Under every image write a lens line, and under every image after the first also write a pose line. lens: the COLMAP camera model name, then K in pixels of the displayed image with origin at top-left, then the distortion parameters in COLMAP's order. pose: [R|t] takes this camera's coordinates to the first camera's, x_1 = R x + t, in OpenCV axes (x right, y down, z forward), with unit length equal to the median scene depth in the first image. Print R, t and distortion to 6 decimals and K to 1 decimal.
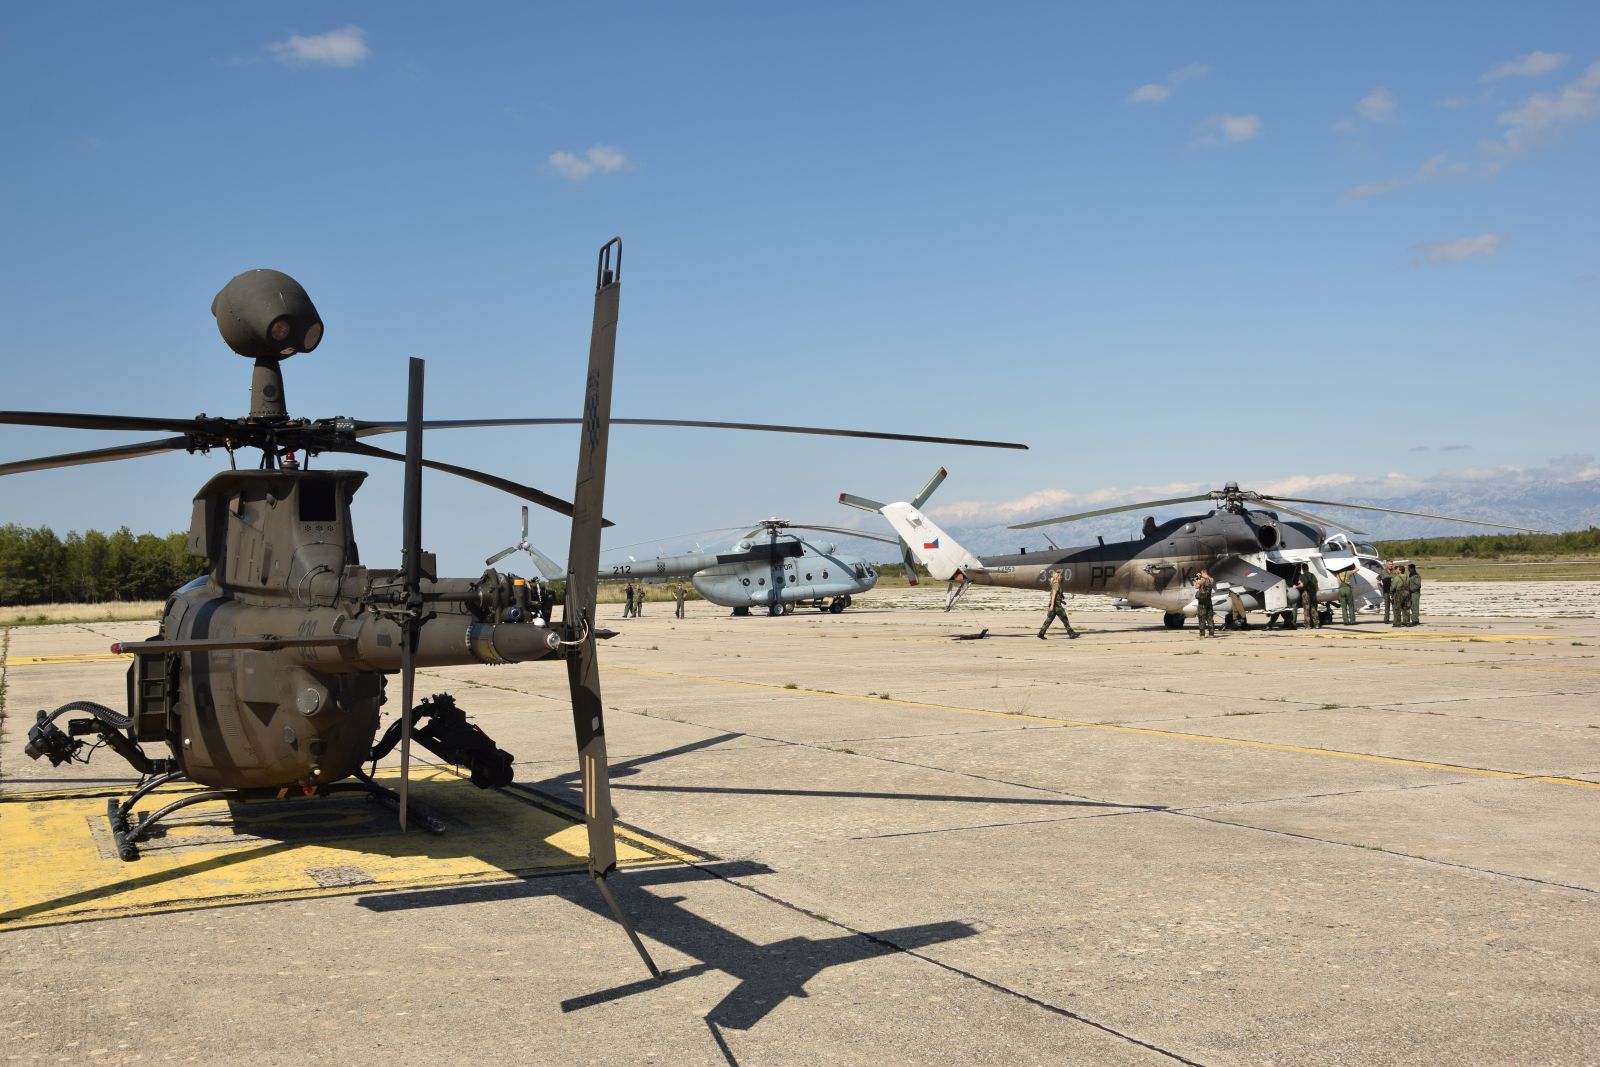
lens RADIAL K [[1629.2, 0, 800.0], [0, 1629.2, 533.5], [0, 0, 1]] dist [-0.002082, 0.001955]
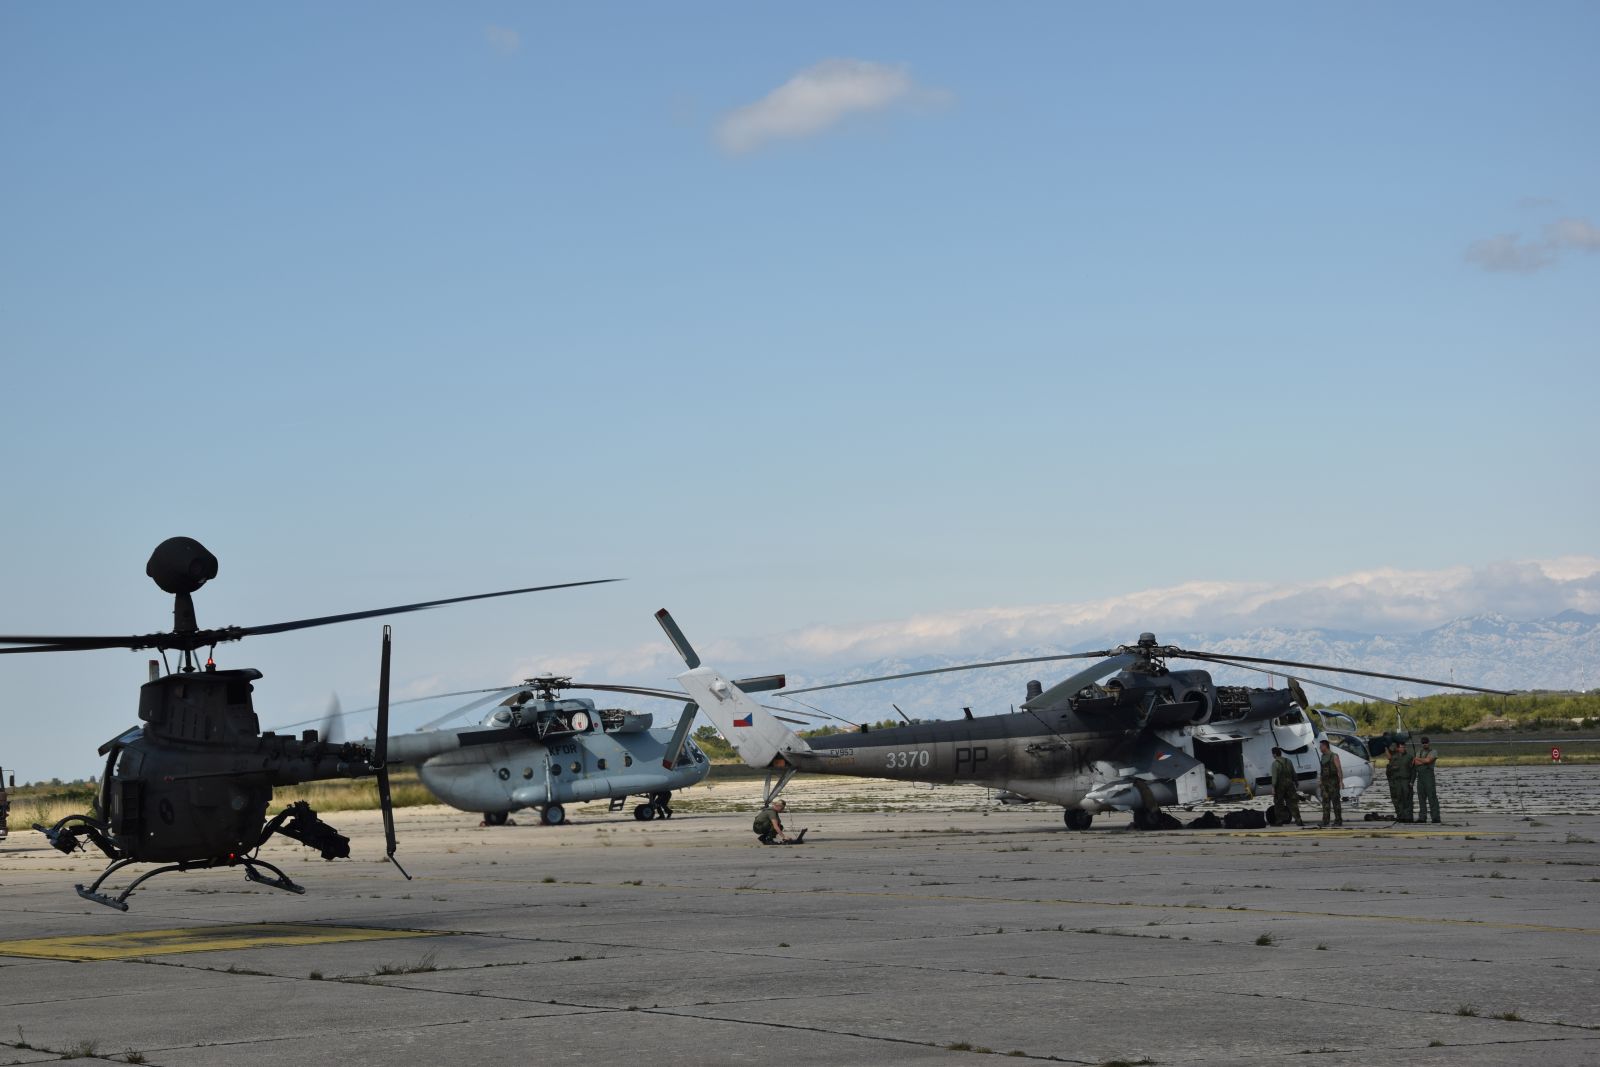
lens RADIAL K [[3423.6, 0, 797.0], [0, 3423.6, 537.5], [0, 0, 1]] dist [0.431044, 0.917912]
pose [[0.998636, -0.008419, 0.051520, 0.019057], [0.010371, 0.999233, -0.037748, -0.015732], [-0.051162, 0.038231, 0.997958, -0.527022]]
